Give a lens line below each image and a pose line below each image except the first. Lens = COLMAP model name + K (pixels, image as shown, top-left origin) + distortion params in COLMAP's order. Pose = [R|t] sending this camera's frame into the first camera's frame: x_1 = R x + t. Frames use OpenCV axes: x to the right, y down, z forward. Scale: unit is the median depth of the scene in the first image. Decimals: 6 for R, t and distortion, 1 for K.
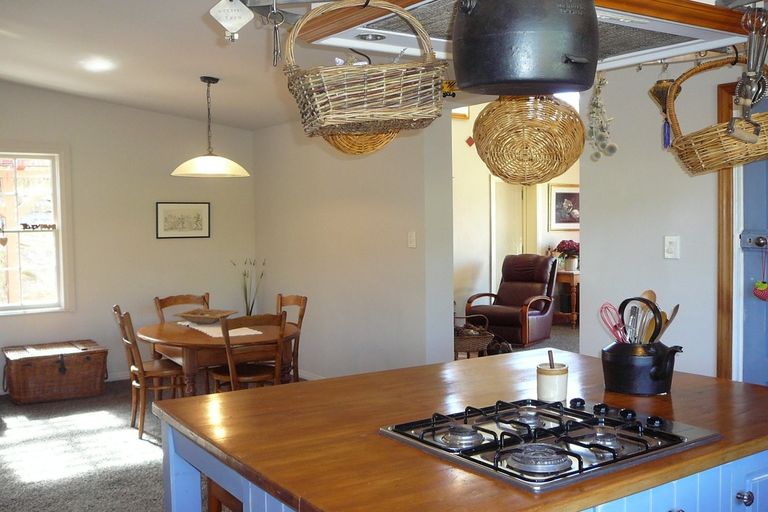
lens RADIAL K [[780.1, 0, 385.9], [0, 780.1, 255.3], [0, 0, 1]] dist [-0.041694, 0.000000]
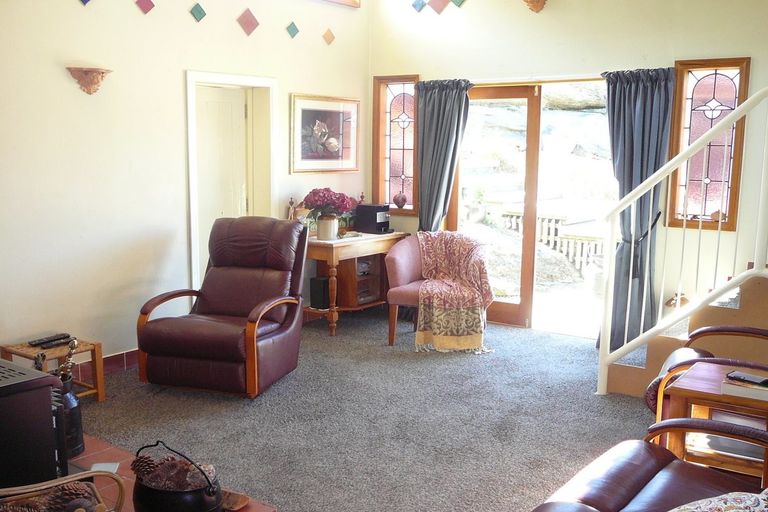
lens RADIAL K [[780.1, 0, 385.7], [0, 780.1, 255.0], [0, 0, 1]] dist [-0.041694, 0.000000]
pose [[0.943565, -0.031162, 0.329718, 0.084182], [0.000272, 0.995636, 0.093321, -0.026179], [-0.331187, -0.087965, 0.939456, 0.435853]]
